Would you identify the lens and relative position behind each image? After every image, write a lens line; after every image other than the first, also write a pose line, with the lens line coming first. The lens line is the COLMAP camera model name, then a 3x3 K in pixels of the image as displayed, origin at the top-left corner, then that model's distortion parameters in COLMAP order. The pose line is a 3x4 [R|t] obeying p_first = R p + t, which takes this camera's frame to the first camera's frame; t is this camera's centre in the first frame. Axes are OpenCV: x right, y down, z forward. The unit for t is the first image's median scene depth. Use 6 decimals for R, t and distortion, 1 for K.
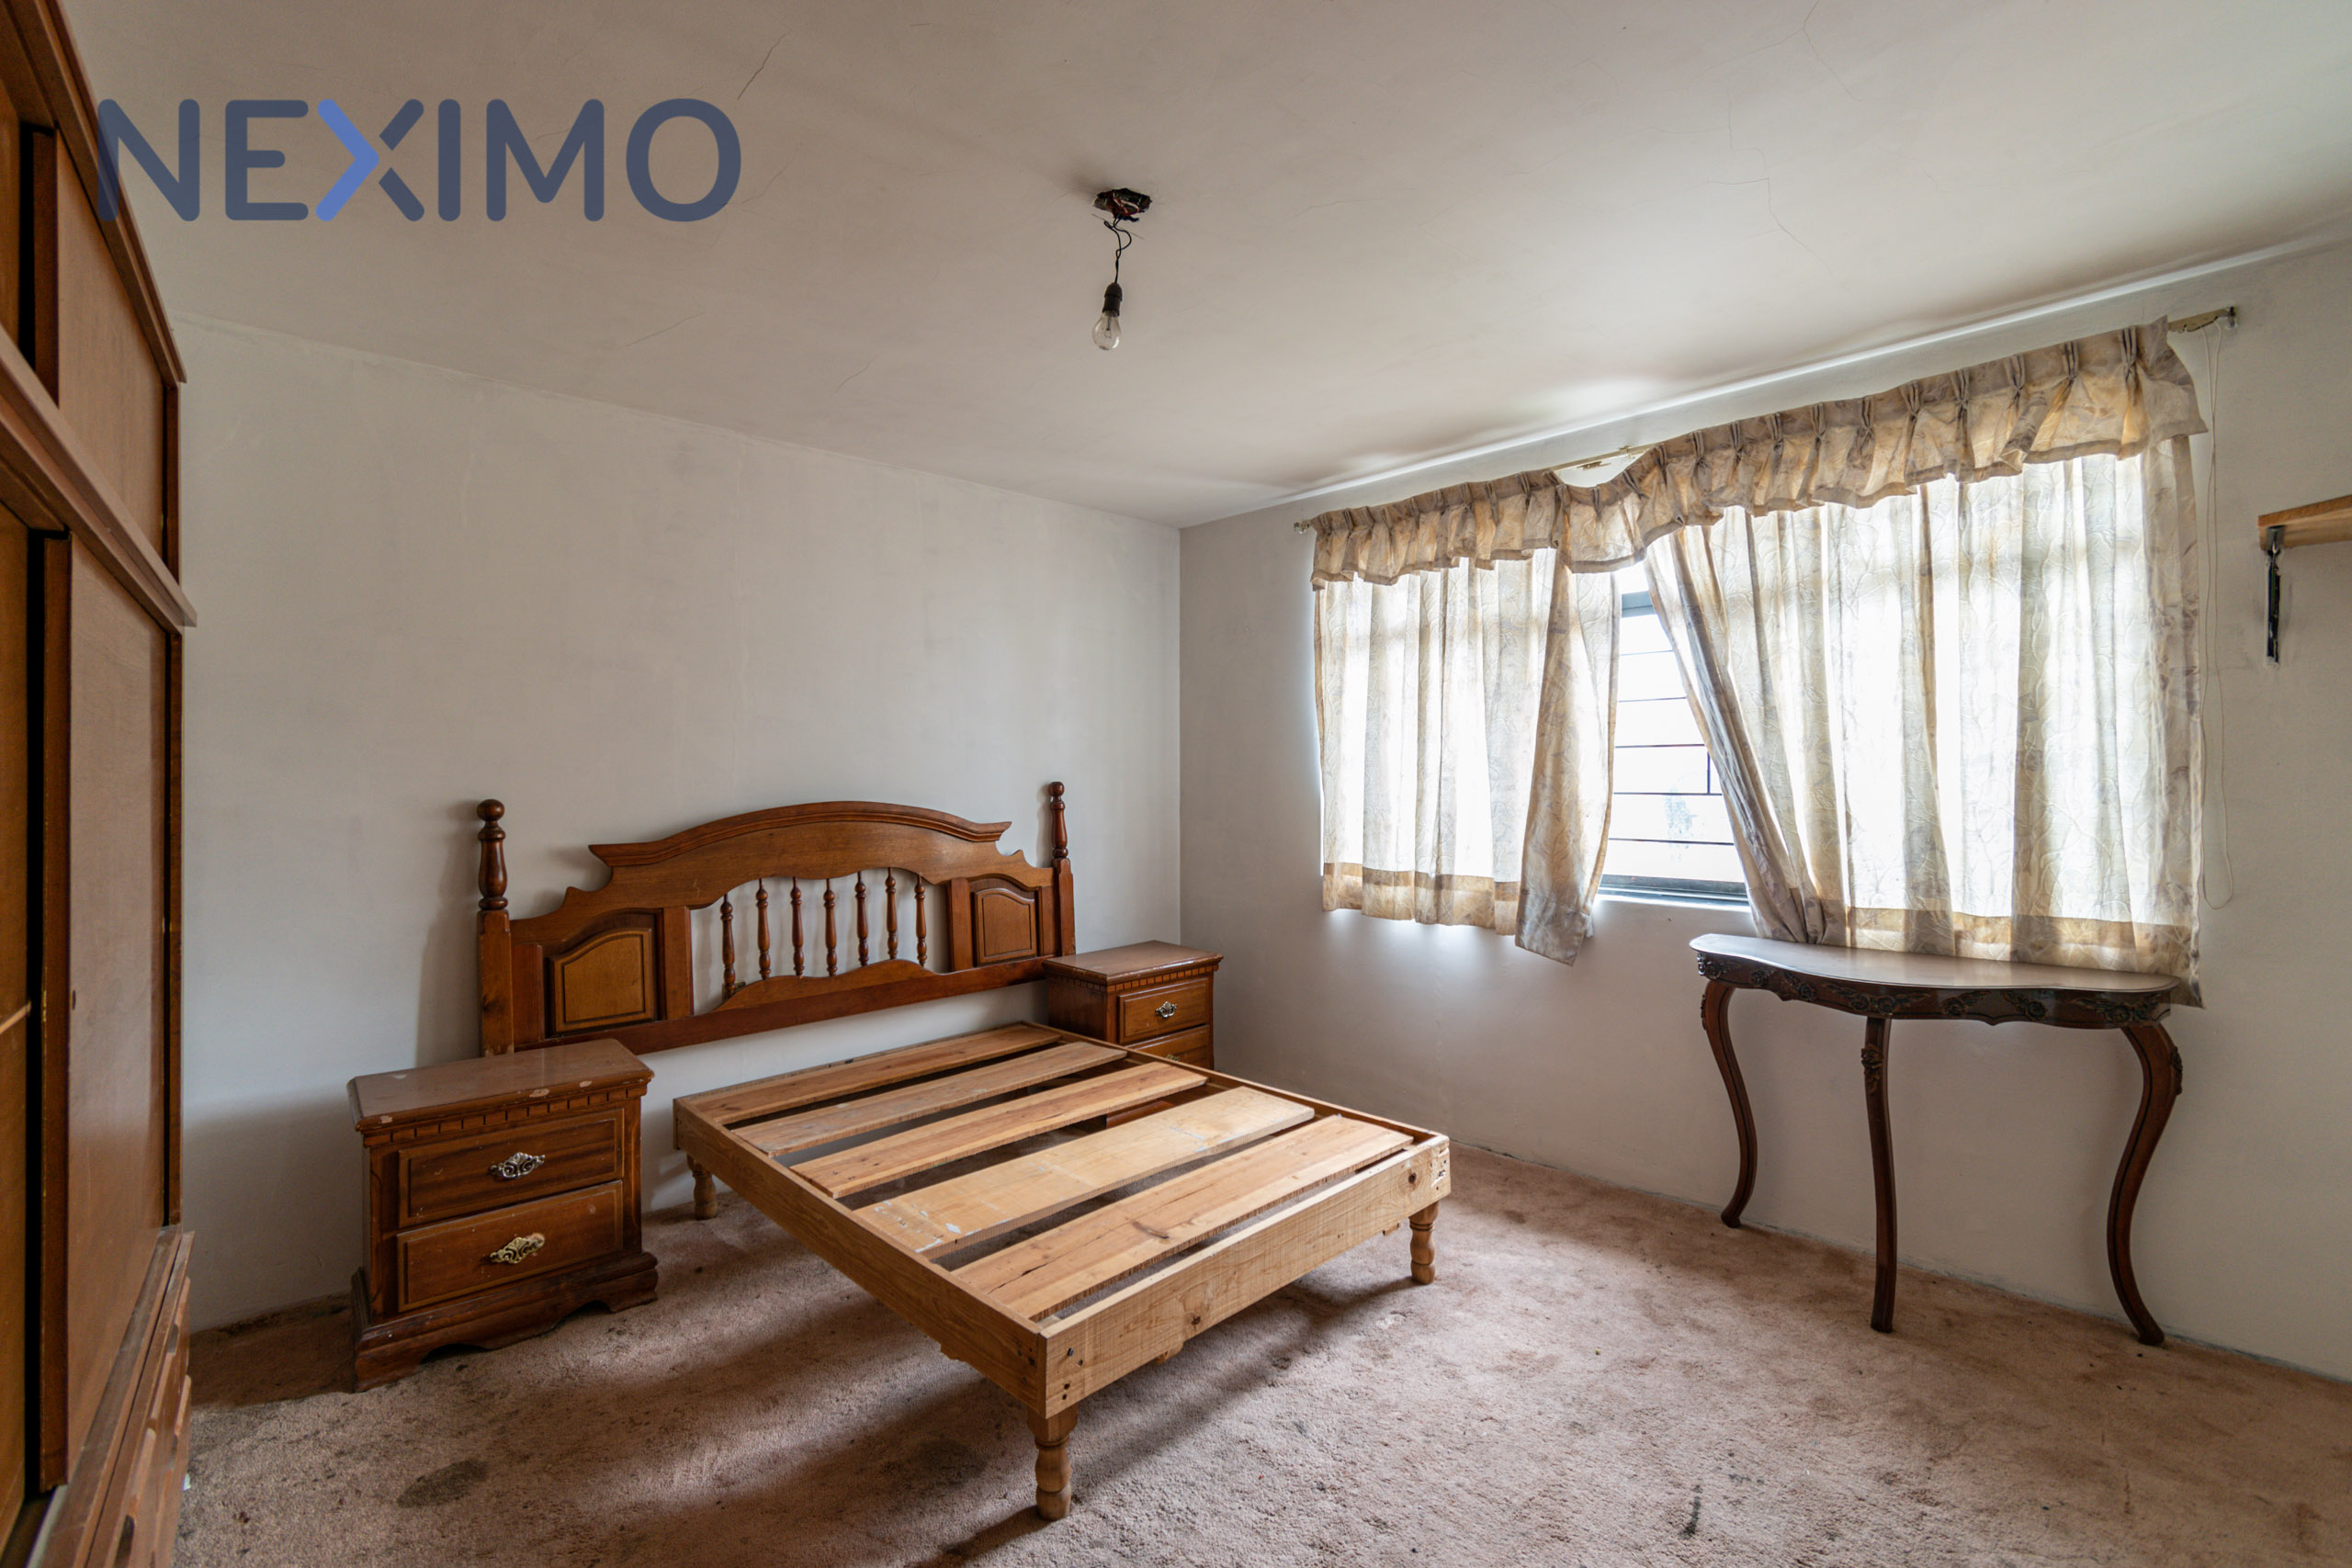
lens RADIAL K [[1041.4, 0, 1169.2], [0, 1041.4, 778.3], [0, 0, 1]] dist [0.003266, -0.000222]
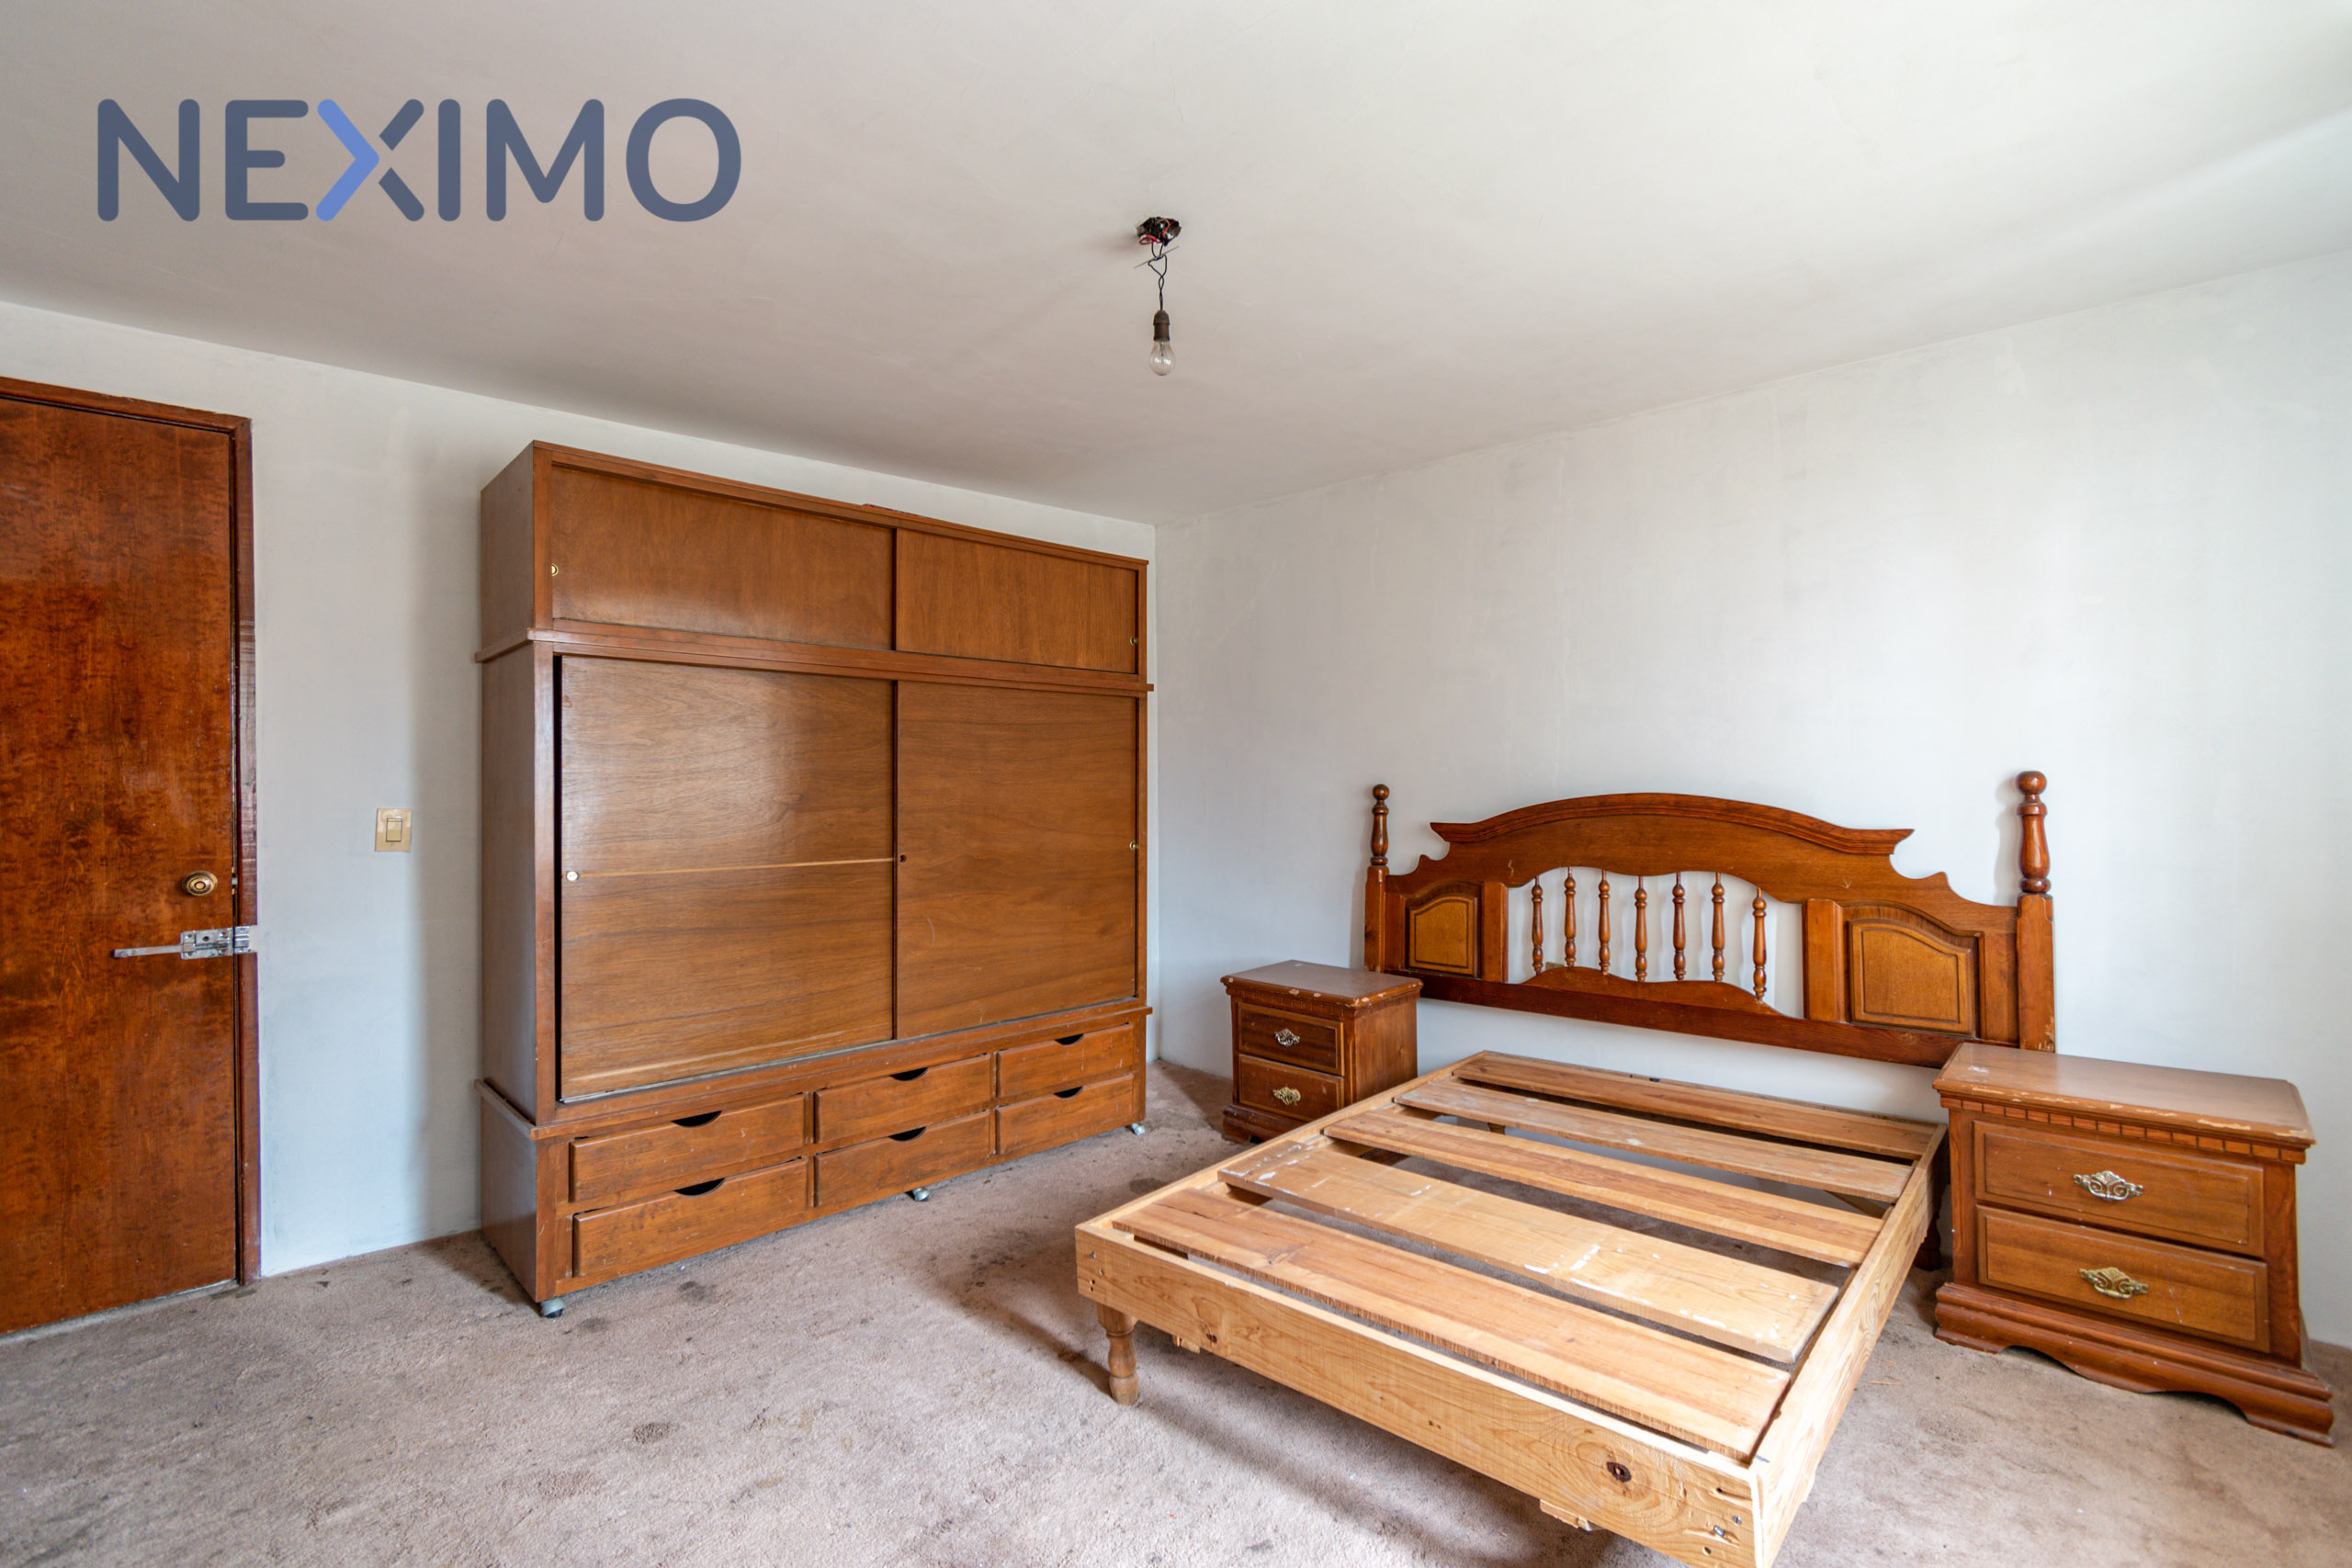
lens RADIAL K [[1041.4, 0, 1169.2], [0, 1041.4, 778.3], [0, 0, 1]] dist [0.003266, -0.000222]
pose [[0.078357, 0.011397, -0.996860, 0.601438], [0.009235, 0.999883, 0.012158, -0.006354], [0.996883, -0.010158, 0.078242, 0.546034]]
